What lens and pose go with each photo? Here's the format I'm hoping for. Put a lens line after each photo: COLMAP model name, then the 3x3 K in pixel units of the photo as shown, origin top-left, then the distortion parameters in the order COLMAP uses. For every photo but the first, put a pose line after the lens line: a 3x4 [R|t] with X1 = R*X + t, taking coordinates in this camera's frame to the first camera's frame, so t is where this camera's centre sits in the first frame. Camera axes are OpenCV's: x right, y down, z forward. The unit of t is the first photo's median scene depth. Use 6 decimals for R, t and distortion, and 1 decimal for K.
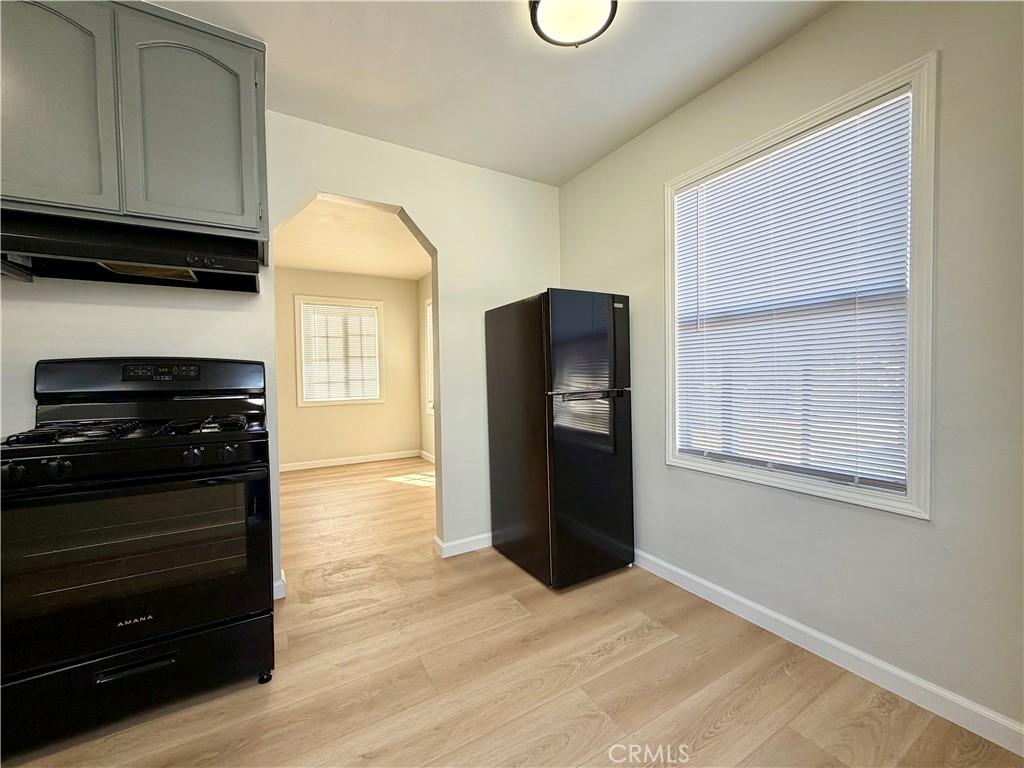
lens RADIAL K [[408.0, 0, 515.4], [0, 408.0, 384.2], [0, 0, 1]] dist [-0.004614, -0.000037]
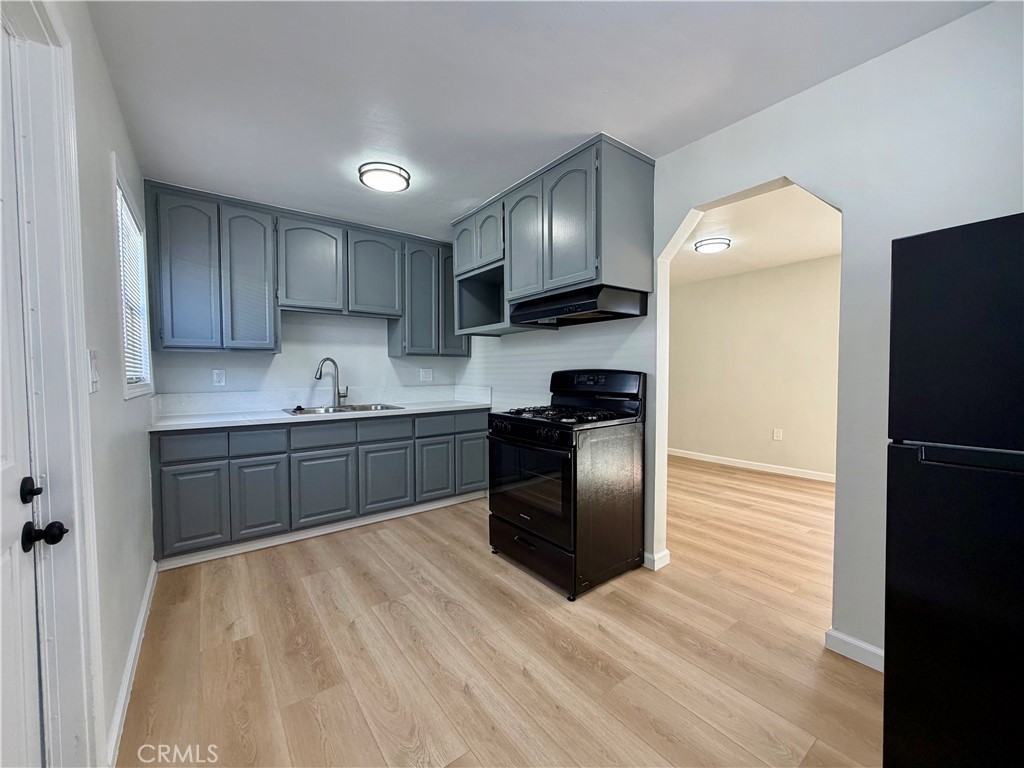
lens RADIAL K [[408.0, 0, 511.5], [0, 408.0, 383.3], [0, 0, 1]] dist [-0.004614, -0.000037]
pose [[0.107252, 0.048179, -0.993064, 0.743529], [-0.018712, 0.998746, 0.046434, -0.093449], [0.994056, 0.013602, 0.108019, 0.620431]]
